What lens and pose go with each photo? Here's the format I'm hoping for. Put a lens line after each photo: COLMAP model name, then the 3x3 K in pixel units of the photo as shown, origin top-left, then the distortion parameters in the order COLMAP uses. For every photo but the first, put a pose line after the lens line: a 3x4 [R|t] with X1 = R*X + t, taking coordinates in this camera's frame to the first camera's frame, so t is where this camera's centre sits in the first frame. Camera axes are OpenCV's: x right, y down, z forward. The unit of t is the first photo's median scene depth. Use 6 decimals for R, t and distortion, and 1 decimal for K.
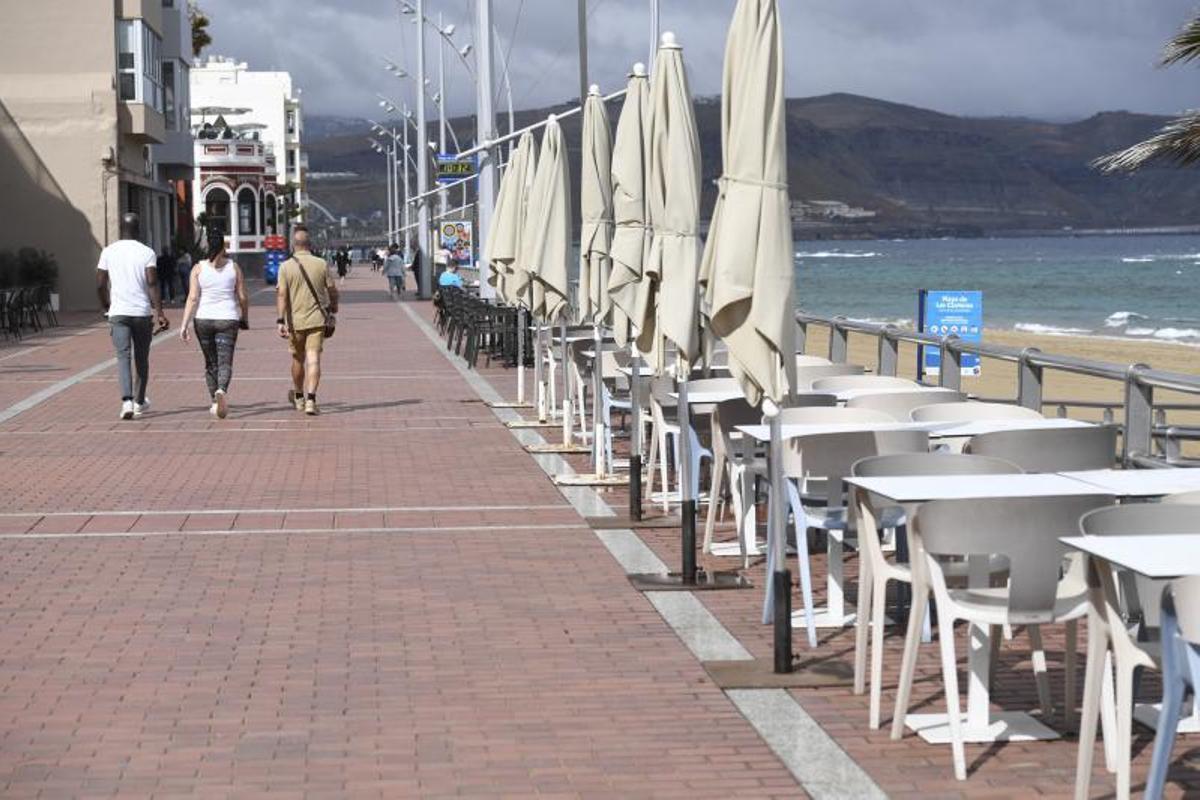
lens RADIAL K [[6940.6, 0, 617.2], [0, 6940.6, 397.7], [0, 0, 1]] dist [2.247858, 9.445231]
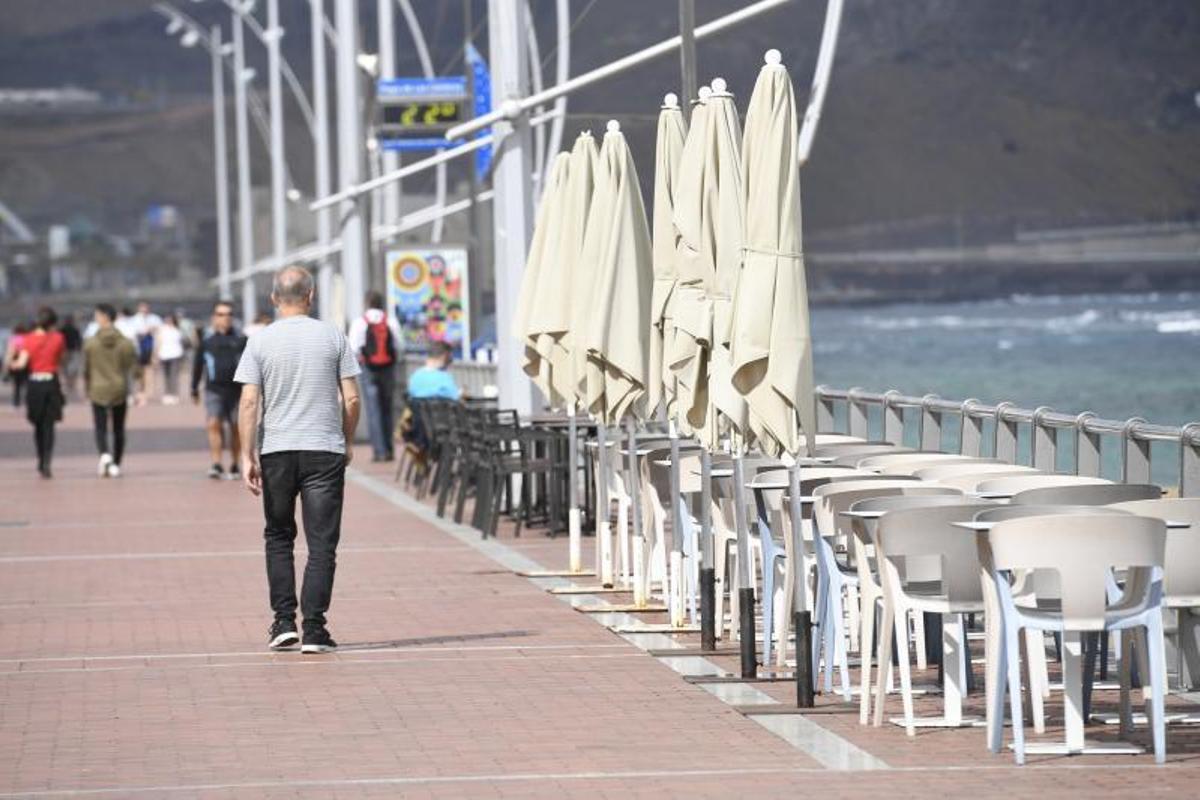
lens RADIAL K [[5607.6, 0, 600.0], [0, 5607.6, 400.0], [0, 0, 1]] dist [1.273787, 7.133205]
pose [[0.999910, -0.012074, -0.005839, -0.009911], [0.012037, 0.999908, -0.006322, -0.012566], [0.005915, 0.006251, 0.999963, 0.582348]]
